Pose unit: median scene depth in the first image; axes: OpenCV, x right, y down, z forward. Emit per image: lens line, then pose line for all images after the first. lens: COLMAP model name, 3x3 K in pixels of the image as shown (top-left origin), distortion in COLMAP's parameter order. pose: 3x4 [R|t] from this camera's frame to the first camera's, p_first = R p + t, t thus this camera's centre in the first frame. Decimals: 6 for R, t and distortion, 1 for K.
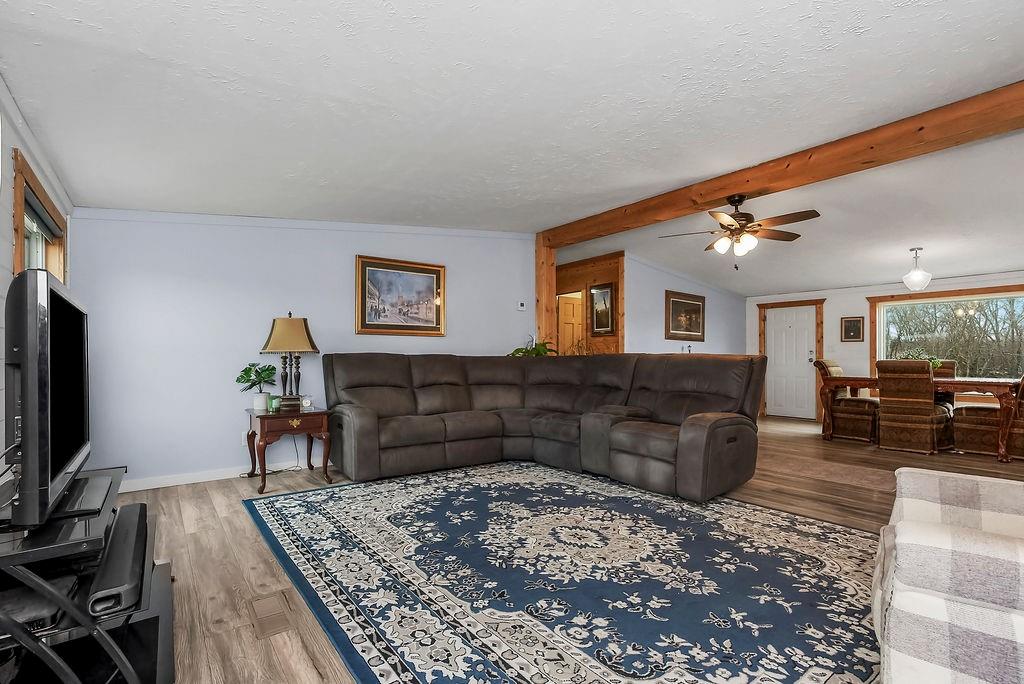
lens RADIAL K [[476.6, 0, 513.1], [0, 476.6, 348.6], [0, 0, 1]] dist [-0.022421, 0.000995]
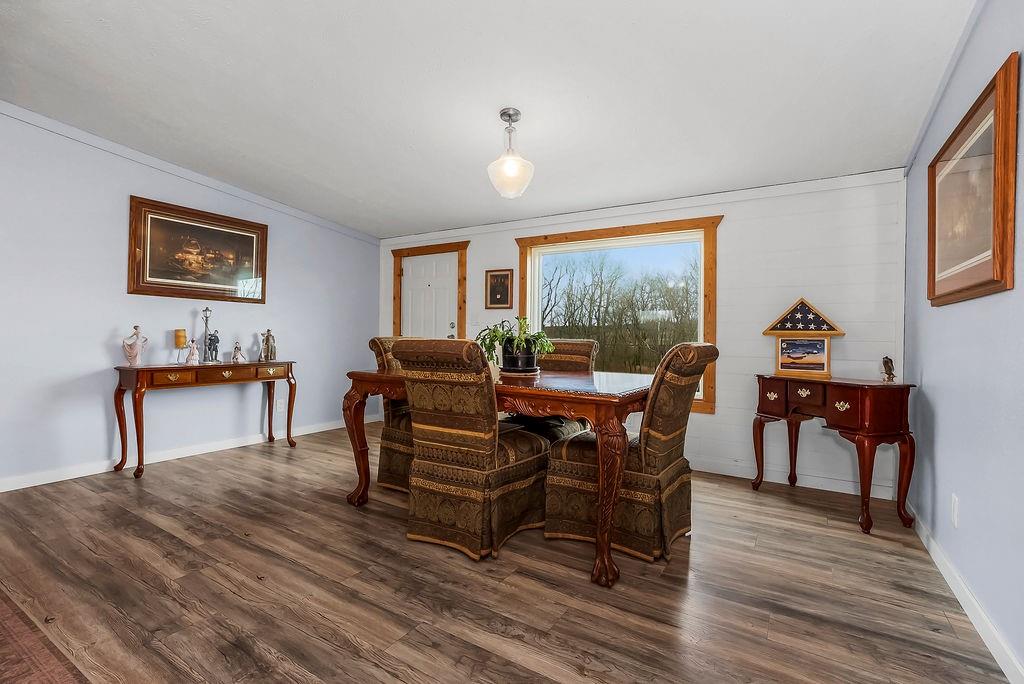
lens RADIAL K [[476.6, 0, 509.3], [0, 476.6, 337.0], [0, 0, 1]] dist [-0.022421, 0.000995]
pose [[0.932780, 0.000760, 0.360445, 0.508299], [-0.010342, 0.999643, 0.024654, 0.007920], [-0.360297, -0.026724, 0.932455, 0.398446]]
